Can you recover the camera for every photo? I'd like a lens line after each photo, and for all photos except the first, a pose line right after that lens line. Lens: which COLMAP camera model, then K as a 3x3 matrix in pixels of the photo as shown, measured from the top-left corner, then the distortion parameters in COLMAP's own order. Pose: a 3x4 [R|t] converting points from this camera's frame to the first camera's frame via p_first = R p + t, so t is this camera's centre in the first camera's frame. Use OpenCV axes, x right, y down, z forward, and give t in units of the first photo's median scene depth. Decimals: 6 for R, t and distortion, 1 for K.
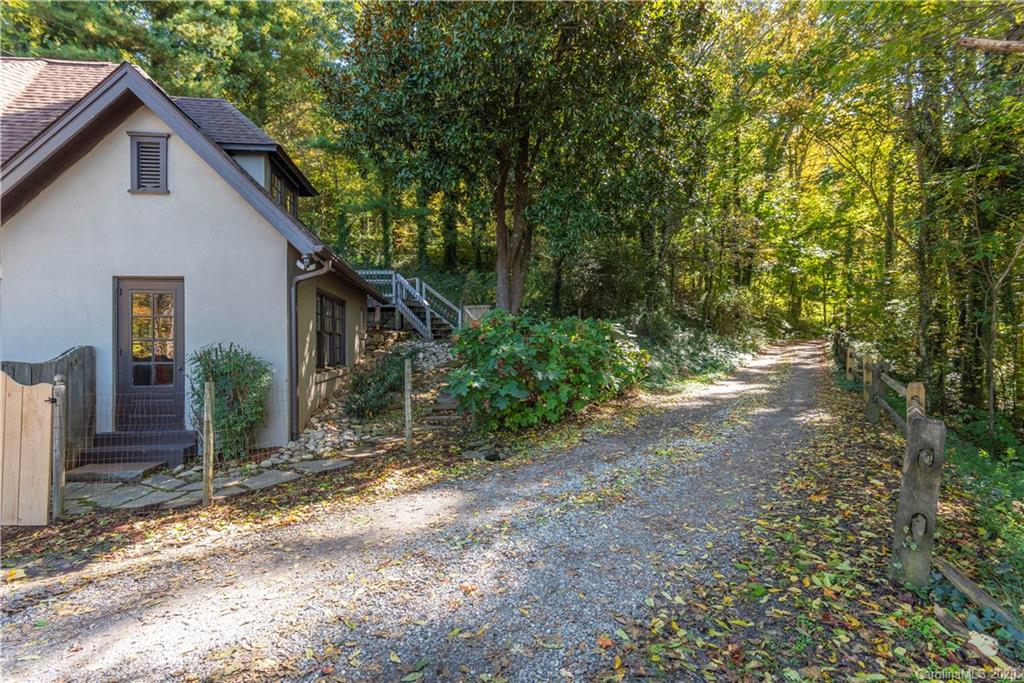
lens RADIAL K [[508.2, 0, 518.2], [0, 508.2, 339.9], [0, 0, 1]] dist [0.002306, 0.000313]
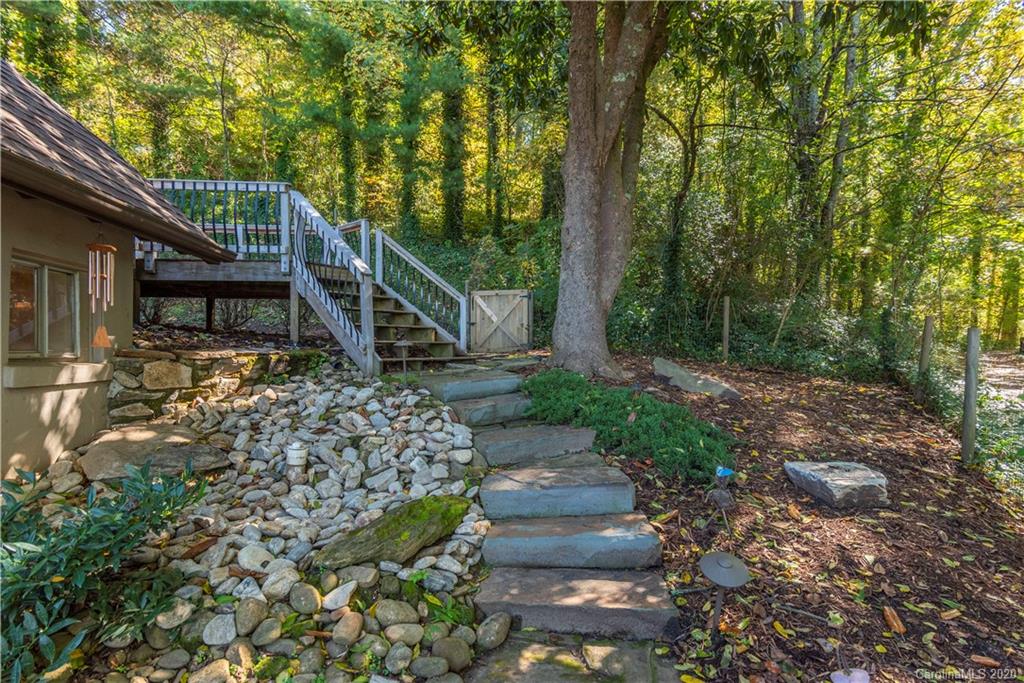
lens RADIAL K [[508.2, 0, 511.3], [0, 508.2, 347.3], [0, 0, 1]] dist [0.002306, 0.000313]
pose [[0.999364, 0.009375, -0.034412, -0.144638], [-0.009225, 0.999947, 0.004517, -0.042956], [0.034453, -0.004196, 0.999398, 1.402475]]
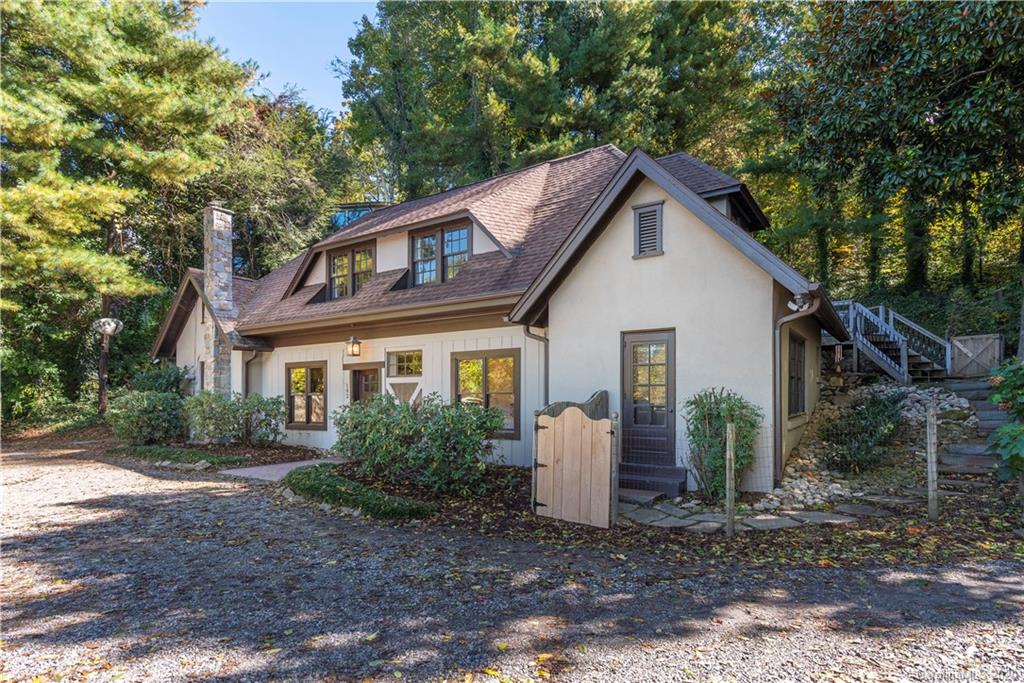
lens RADIAL K [[567.4, 0, 490.2], [0, 567.4, 395.8], [0, 0, 1]] dist [-0.000734, -0.000033]
pose [[0.735232, 0.005985, -0.677789, -0.110414], [0.006952, 0.999842, 0.016371, 0.000428], [0.677780, -0.016749, 0.735074, -0.162914]]
